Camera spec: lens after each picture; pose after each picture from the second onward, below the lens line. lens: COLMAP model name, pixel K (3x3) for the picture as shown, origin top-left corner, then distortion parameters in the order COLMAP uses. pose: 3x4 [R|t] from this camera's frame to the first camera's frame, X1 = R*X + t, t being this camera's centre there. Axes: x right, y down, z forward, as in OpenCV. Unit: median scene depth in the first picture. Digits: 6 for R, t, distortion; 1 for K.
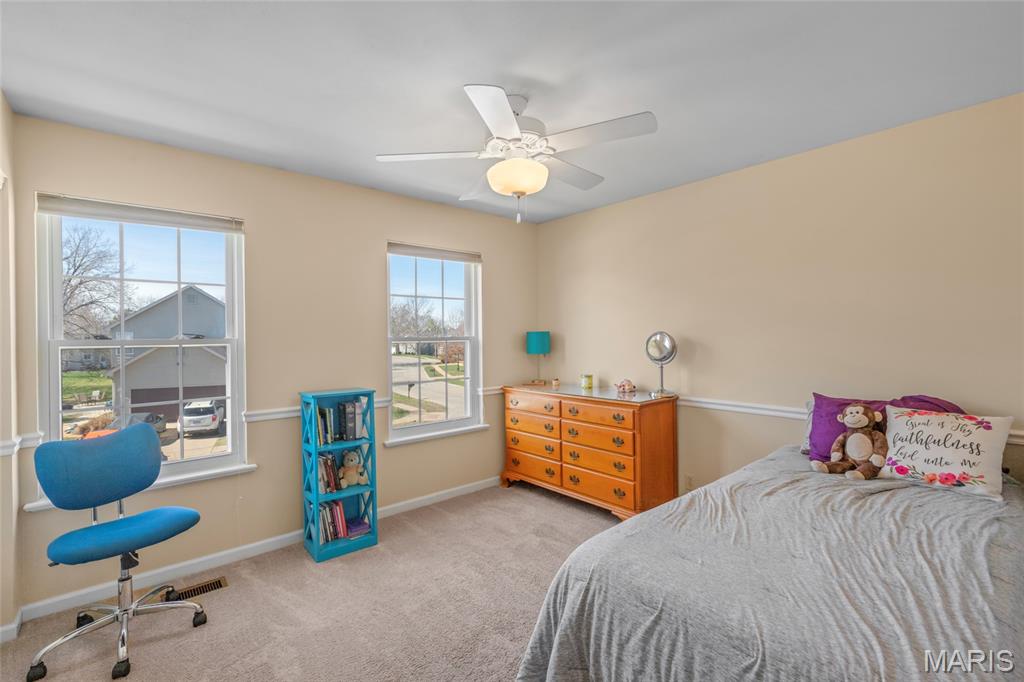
lens RADIAL K [[455.0, 0, 506.6], [0, 455.0, 340.9], [0, 0, 1]] dist [0.002639, -0.000830]
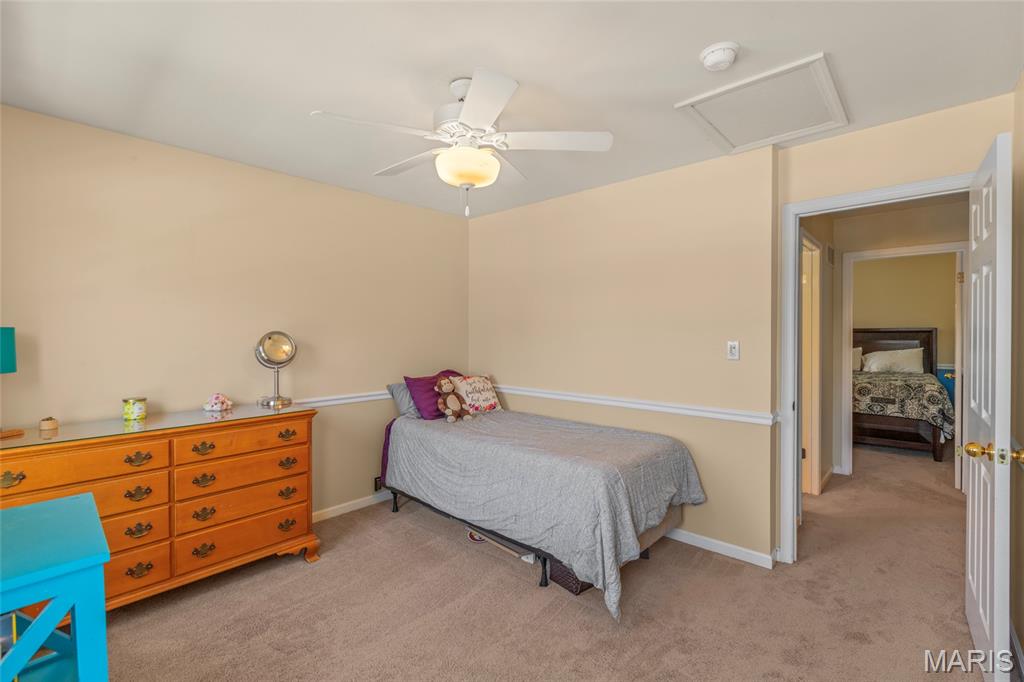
lens RADIAL K [[455.0, 0, 506.9], [0, 455.0, 337.6], [0, 0, 1]] dist [0.002639, -0.000830]
pose [[-0.111785, -0.001288, 0.993732, -0.571510], [0.013318, 0.999907, 0.002794, -0.004463], [-0.993643, 0.013547, -0.111757, 0.631727]]
